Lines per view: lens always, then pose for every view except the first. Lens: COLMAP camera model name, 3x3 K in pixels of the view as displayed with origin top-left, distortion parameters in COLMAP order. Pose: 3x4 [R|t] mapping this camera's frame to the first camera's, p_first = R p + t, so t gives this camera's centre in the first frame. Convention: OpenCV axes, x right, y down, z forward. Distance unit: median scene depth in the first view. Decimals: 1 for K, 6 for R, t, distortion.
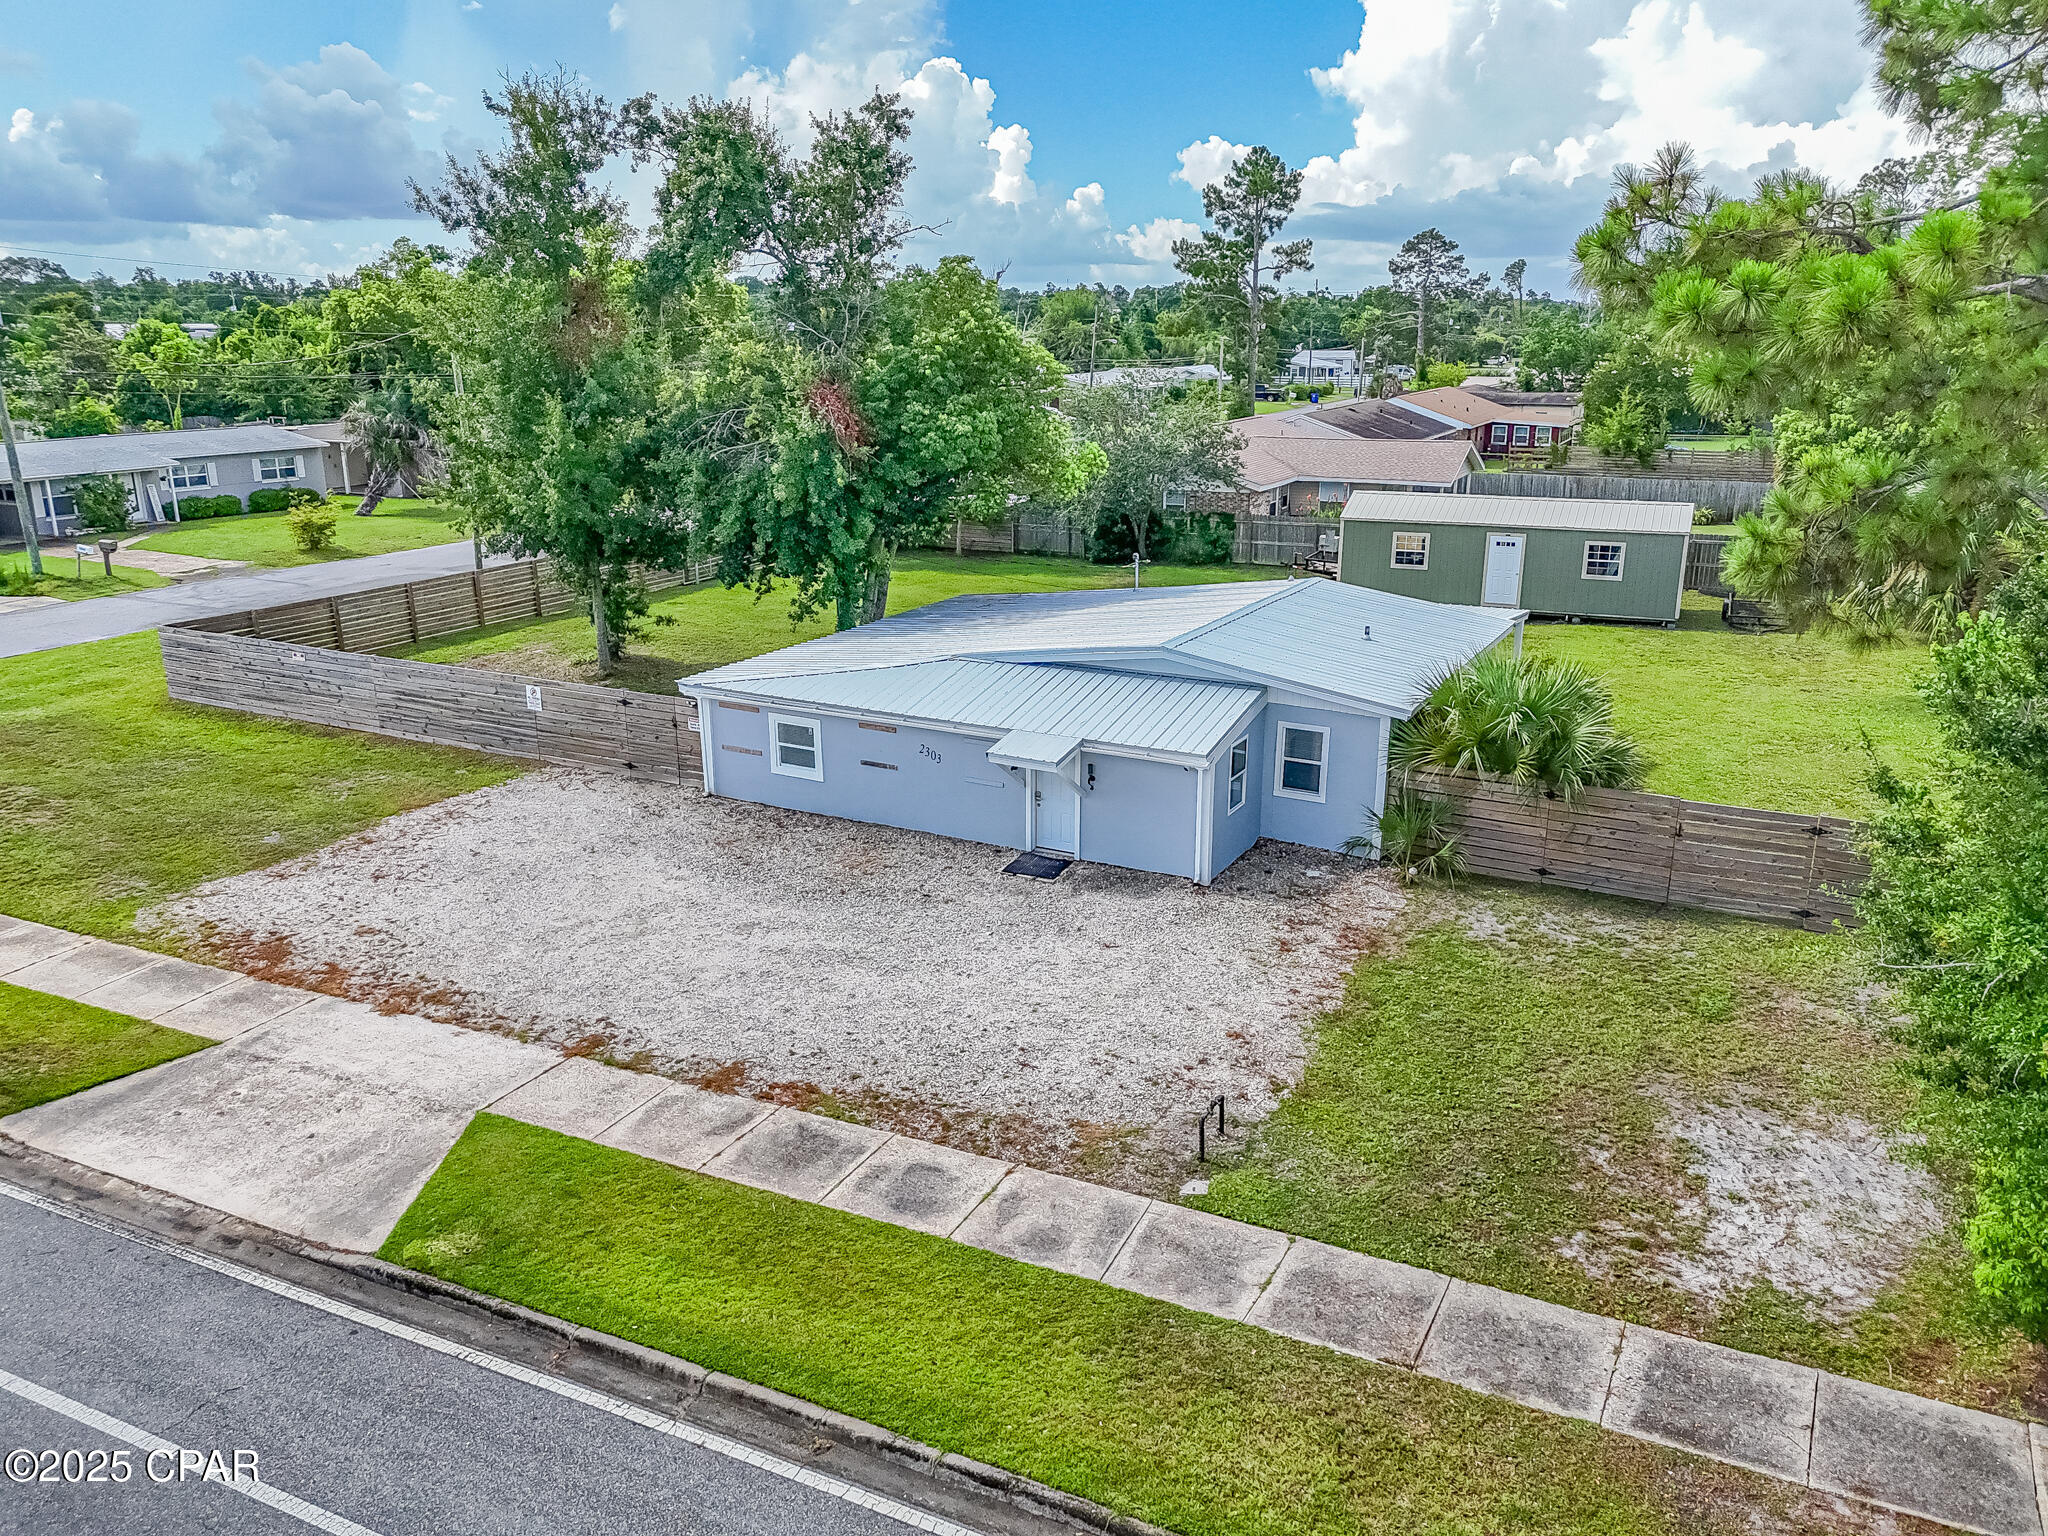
lens RADIAL K [[1506.4, 0, 1024.2], [0, 1506.4, 769.3], [0, 0, 1]] dist [0.061816, -0.035403]
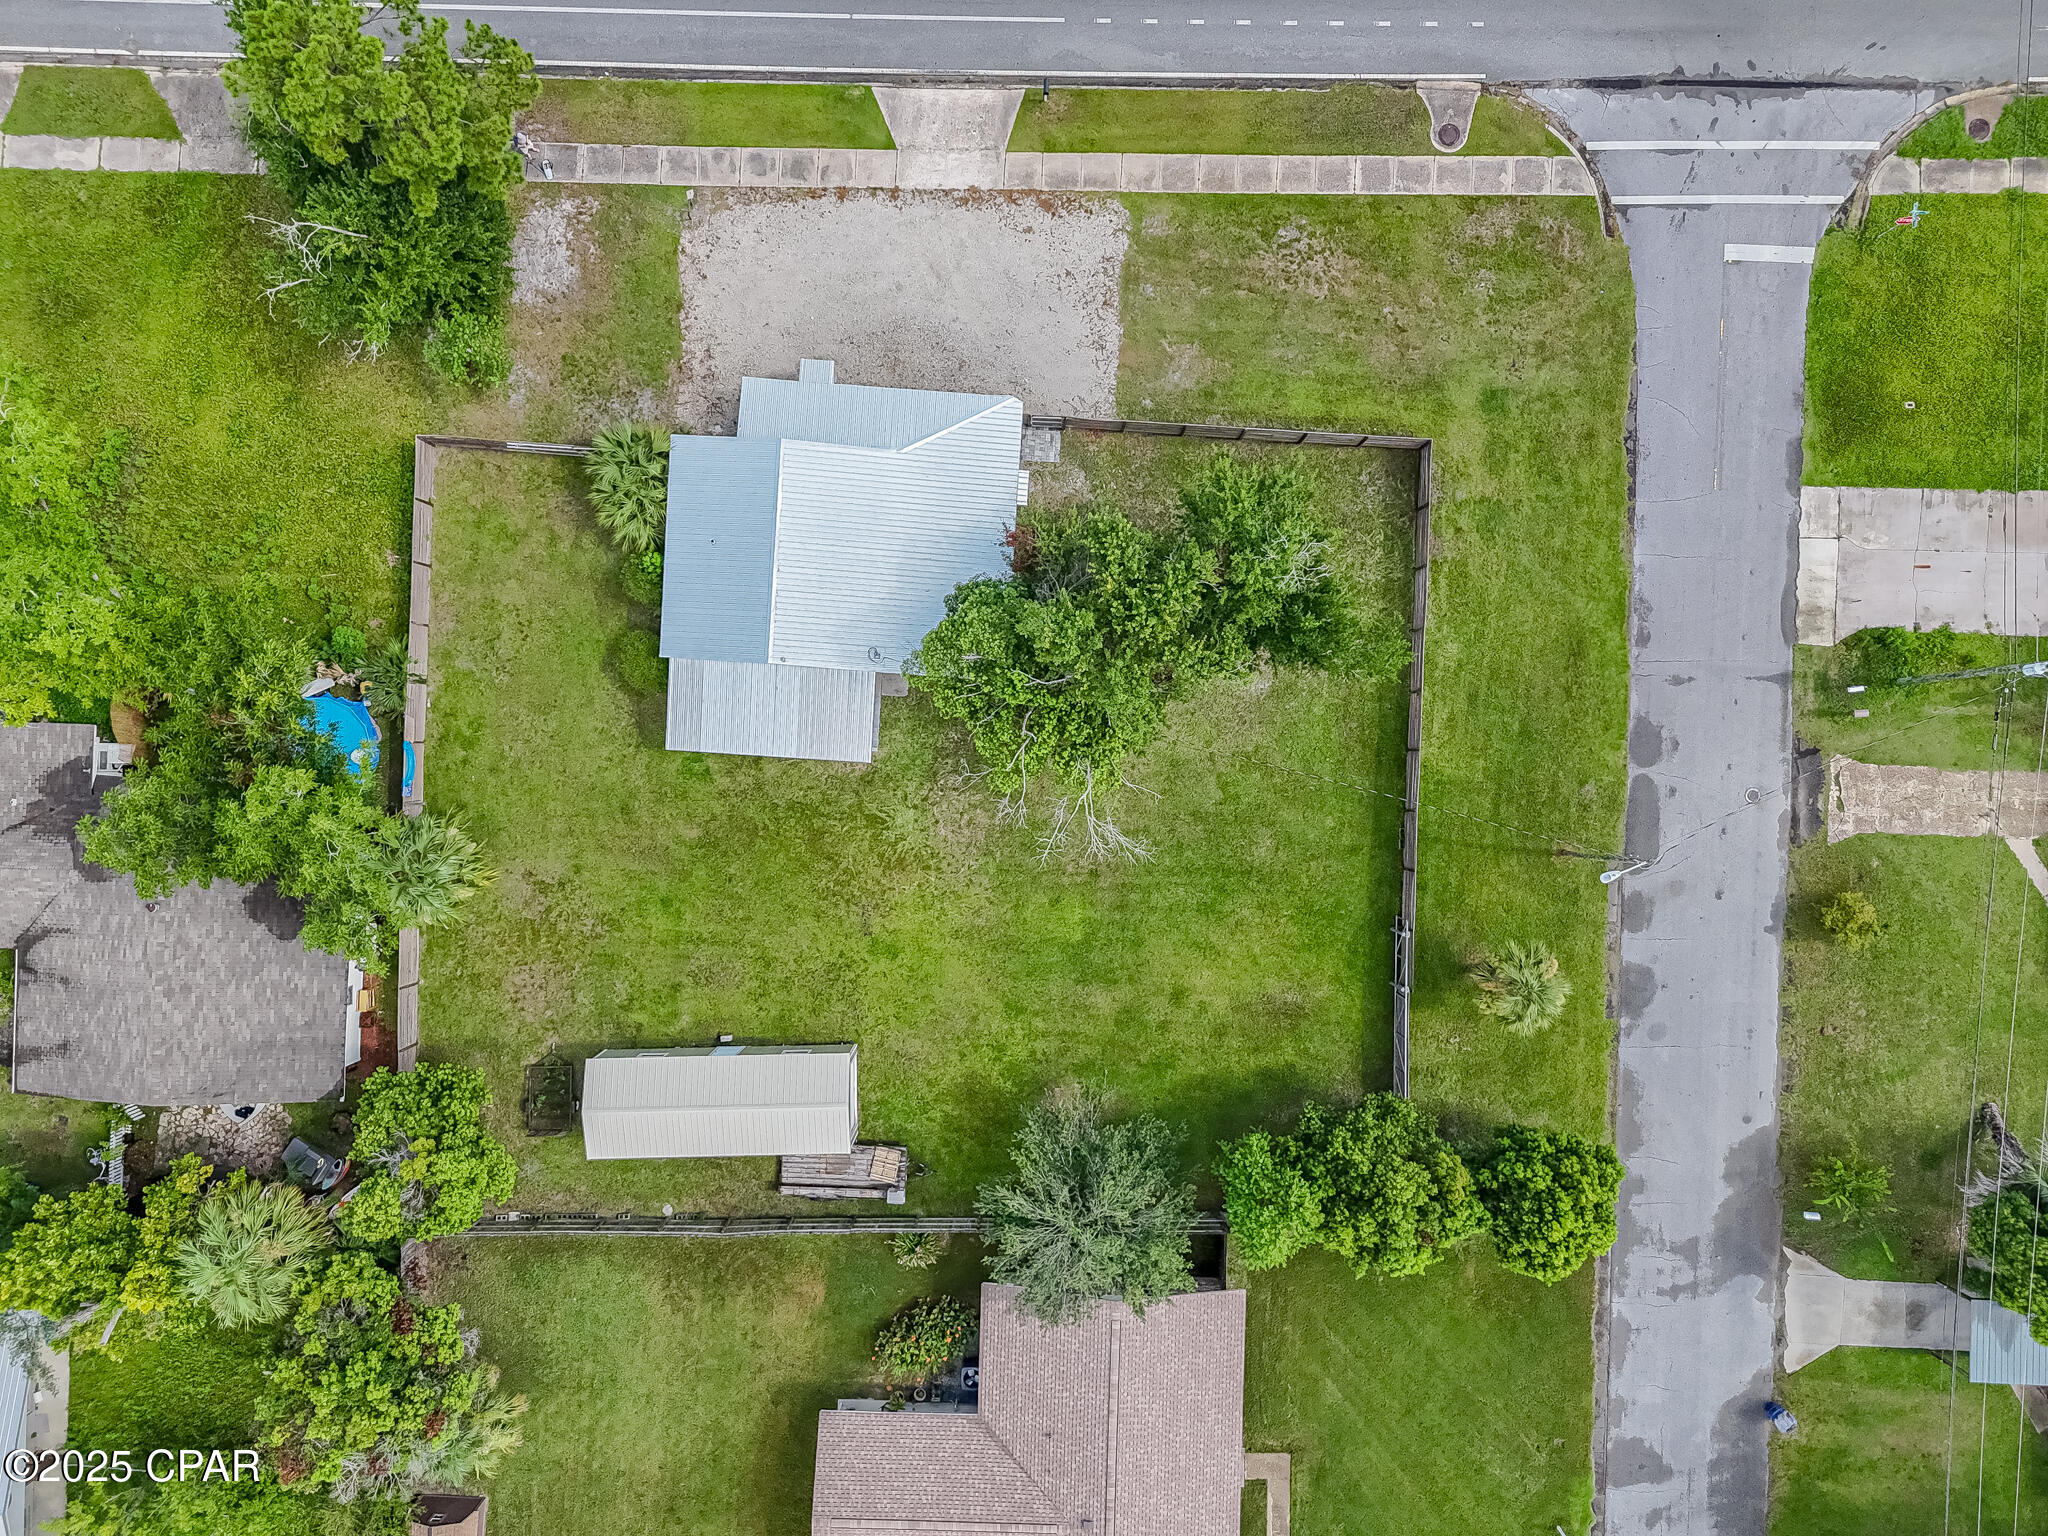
lens RADIAL K [[1506.4, 0, 1035.0], [0, 1506.4, 769.7], [0, 0, 1]] dist [0.061816, -0.035403]
pose [[-0.909177, 0.416378, 0.005223, -0.072756], [-0.114341, -0.261688, 0.958356, -3.120150], [0.400405, 0.870717, 0.285530, 1.240709]]
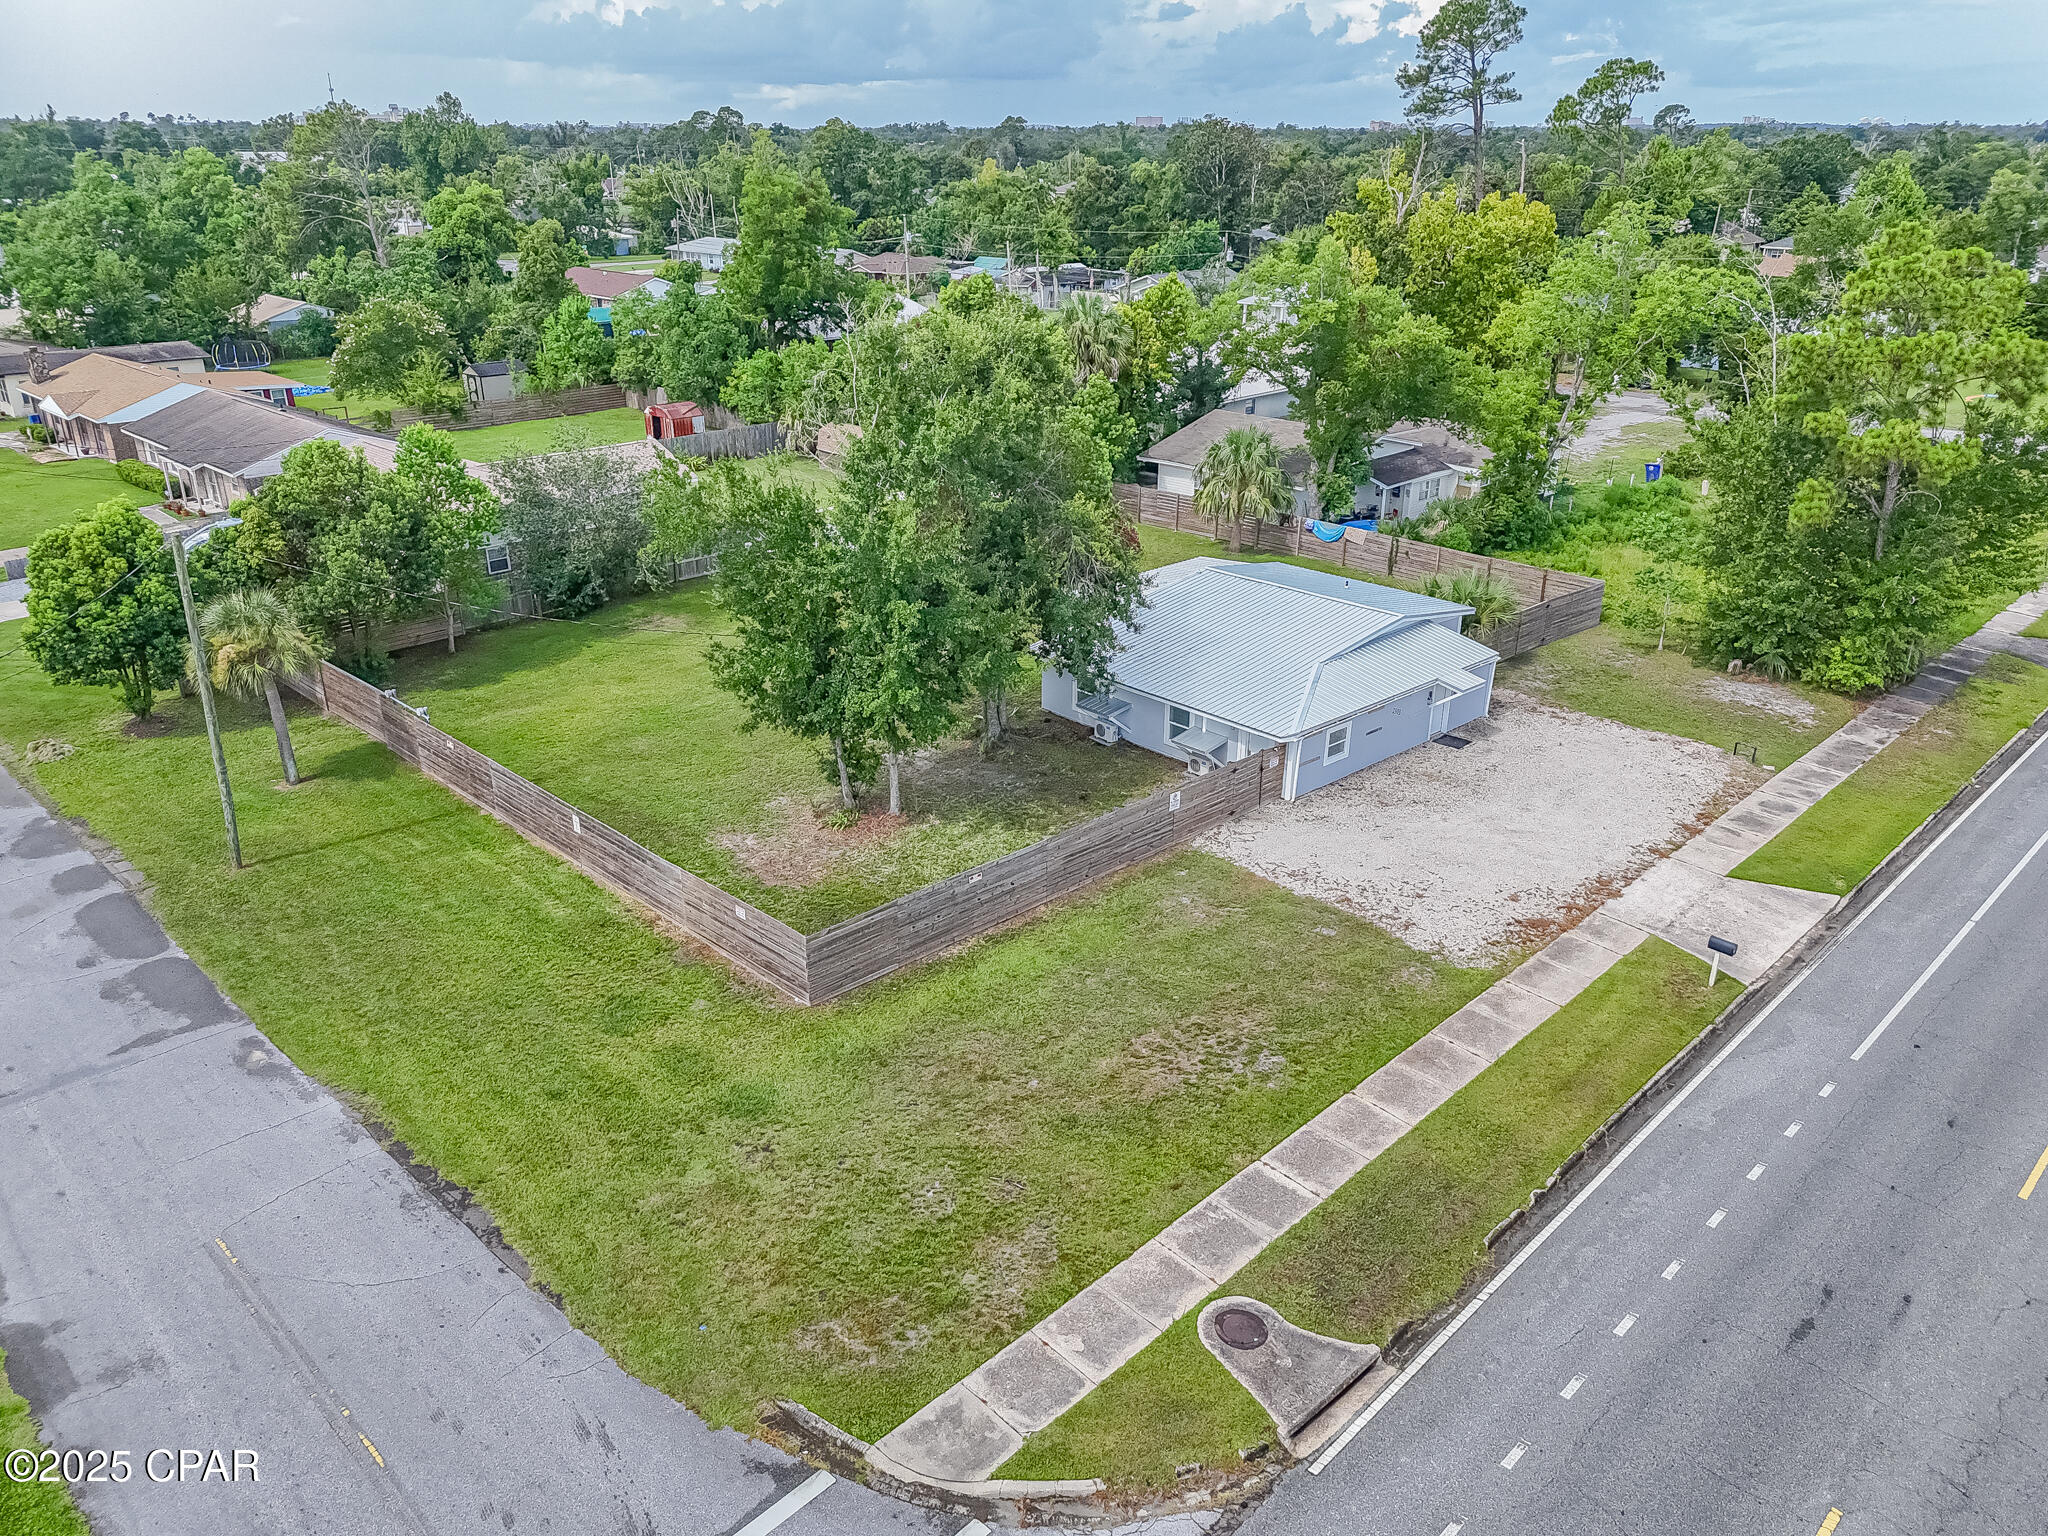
lens RADIAL K [[1506.4, 0, 1033.9], [0, 1506.4, 761.7], [0, 0, 1]] dist [0.061816, -0.035403]
pose [[0.320768, -0.361523, 0.875448, -2.343508], [0.265573, 0.921542, 0.283251, -0.754842], [-0.909164, 0.141638, 0.391612, 0.934698]]
